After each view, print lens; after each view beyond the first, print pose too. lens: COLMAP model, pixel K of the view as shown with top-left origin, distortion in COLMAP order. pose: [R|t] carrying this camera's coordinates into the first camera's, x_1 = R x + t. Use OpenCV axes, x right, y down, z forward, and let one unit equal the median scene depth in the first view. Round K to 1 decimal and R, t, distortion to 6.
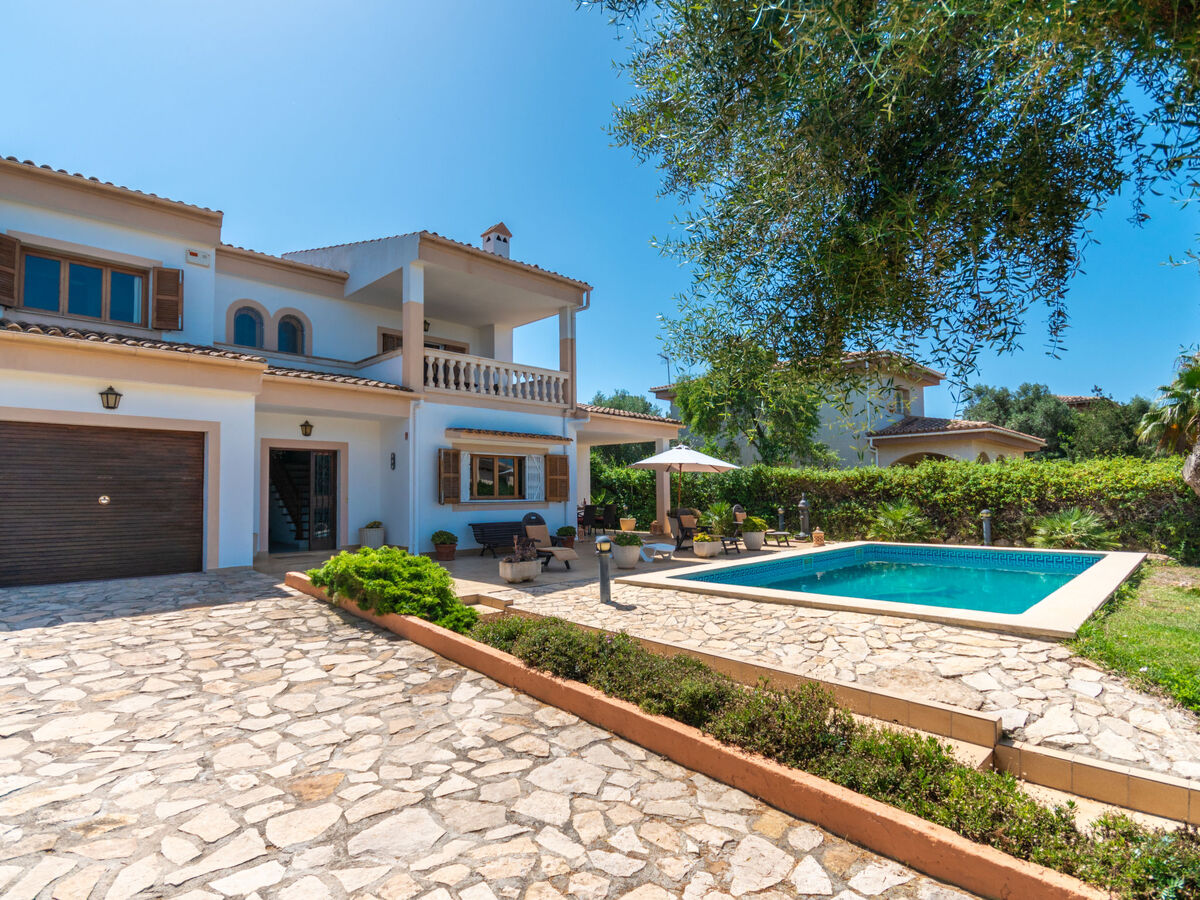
lens RADIAL K [[616.2, 0, 607.0], [0, 616.2, 457.7], [0, 0, 1]] dist [0.003154, 0.000135]
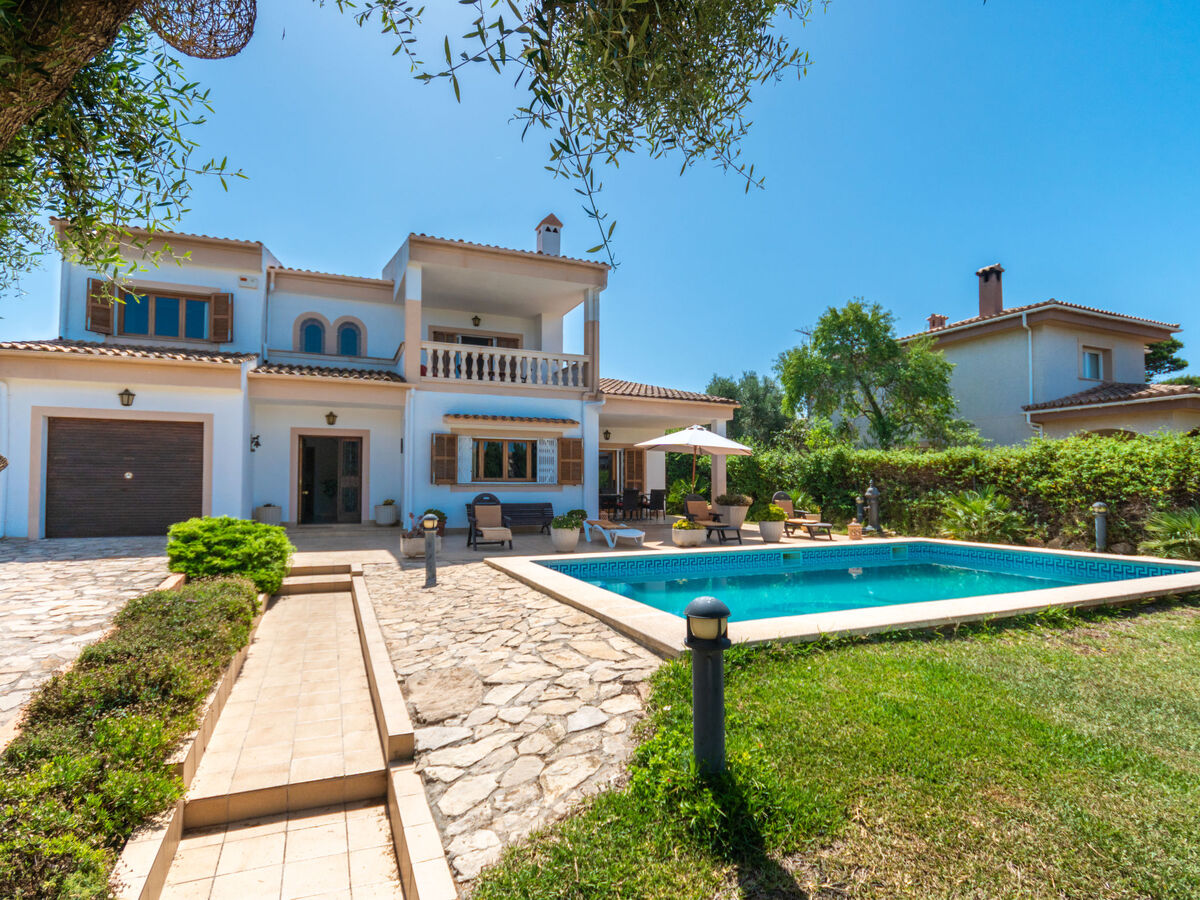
lens RADIAL K [[616.2, 0, 605.5], [0, 616.2, 452.8], [0, 0, 1]] dist [0.003154, 0.000135]
pose [[0.928123, -0.008330, -0.372180, 0.333160], [0.011601, 0.999911, 0.006549, 0.012571], [0.372093, -0.010395, 0.928137, 0.087795]]
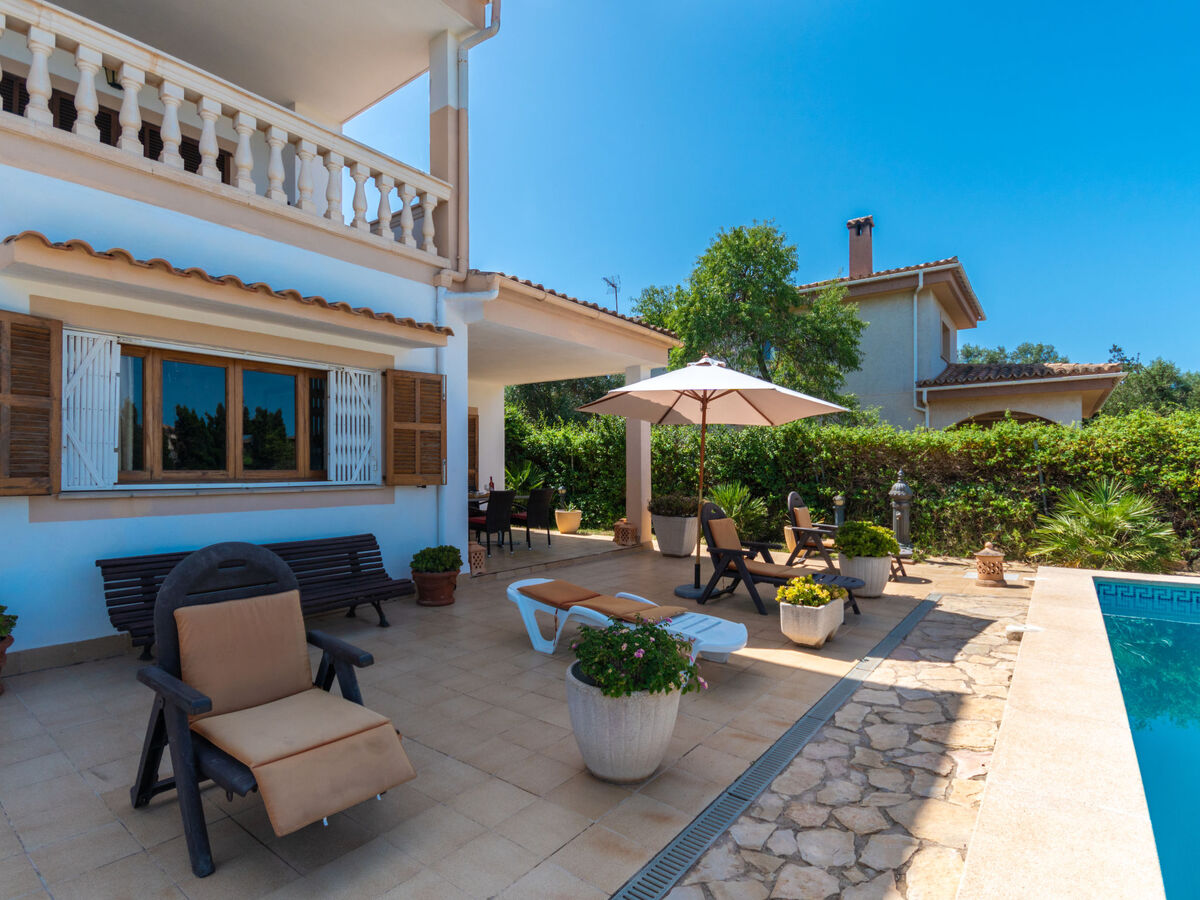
lens RADIAL K [[616.2, 0, 598.8], [0, 616.2, 458.4], [0, 0, 1]] dist [0.003154, 0.000135]
pose [[0.993581, 0.009142, 0.112753, -0.005624], [-0.013718, 0.999110, 0.039881, 0.033412], [-0.112289, -0.041171, 0.992822, 0.557980]]
